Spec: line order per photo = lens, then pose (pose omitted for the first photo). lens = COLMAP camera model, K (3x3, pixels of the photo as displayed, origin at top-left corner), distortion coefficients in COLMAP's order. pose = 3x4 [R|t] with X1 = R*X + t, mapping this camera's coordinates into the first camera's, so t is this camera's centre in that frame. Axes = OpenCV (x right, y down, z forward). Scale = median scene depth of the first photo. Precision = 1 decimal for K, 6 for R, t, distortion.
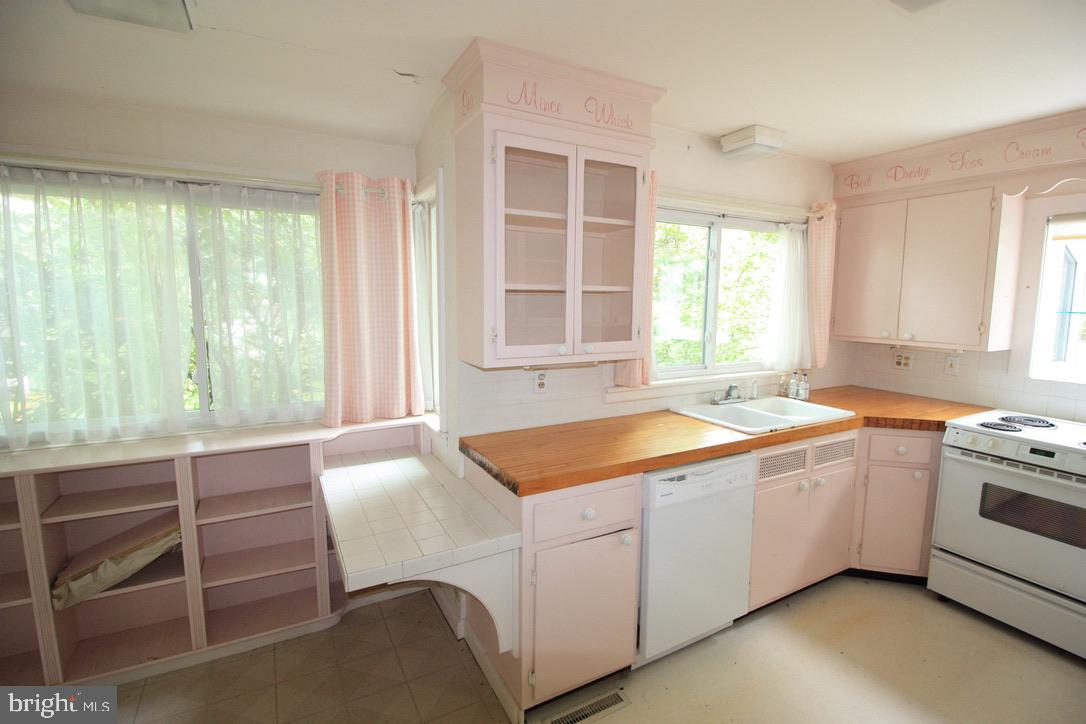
lens RADIAL K [[507.3, 0, 544.3], [0, 507.3, 359.3], [0, 0, 1]] dist [-0.014308, -0.003865]
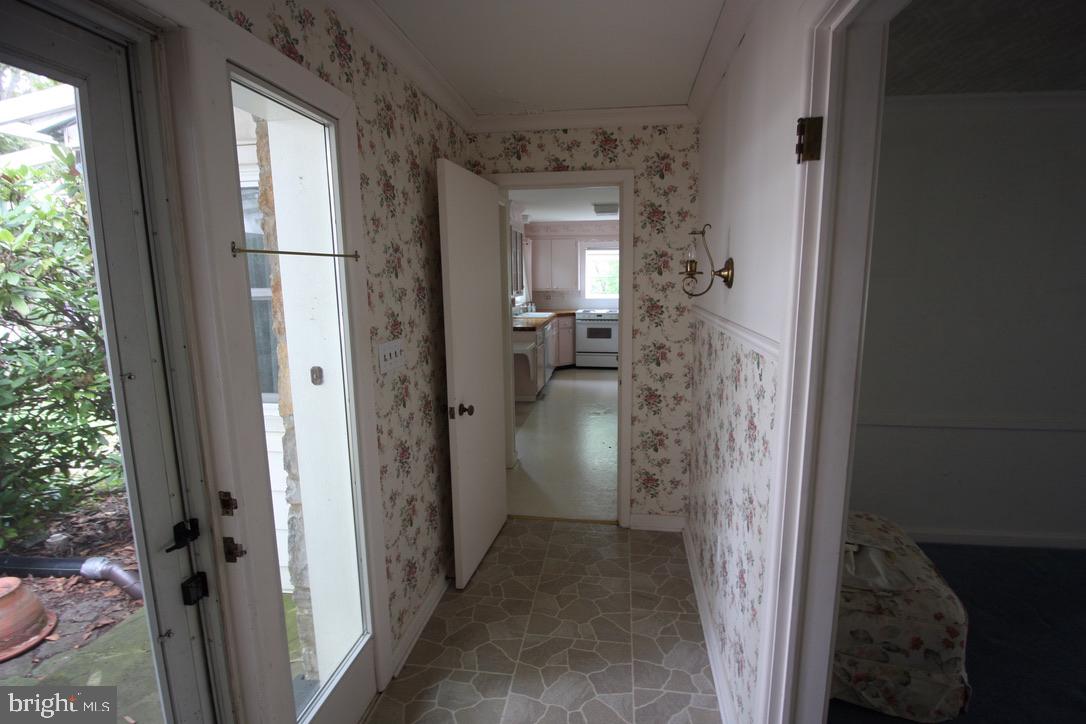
lens RADIAL K [[507.3, 0, 545.6], [0, 507.3, 360.4], [0, 0, 1]] dist [-0.014308, -0.003865]
pose [[0.606052, -0.143226, 0.782424, -1.860088], [0.107980, 0.989364, 0.097468, 0.089306], [-0.788062, 0.025415, 0.615071, -0.823721]]
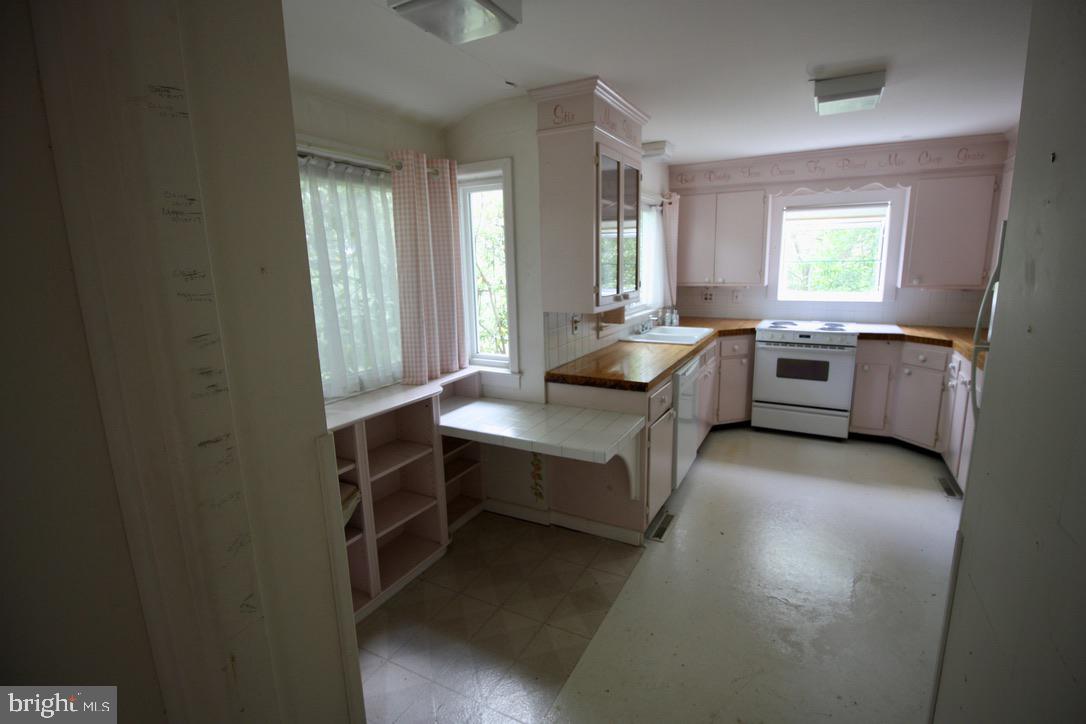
lens RADIAL K [[507.3, 0, 546.3], [0, 507.3, 361.6], [0, 0, 1]] dist [-0.014308, -0.003865]
pose [[0.839924, -0.132592, 0.526257, -0.719879], [0.093912, 0.990577, 0.099691, -0.001833], [-0.534516, -0.034311, 0.844461, -0.088648]]
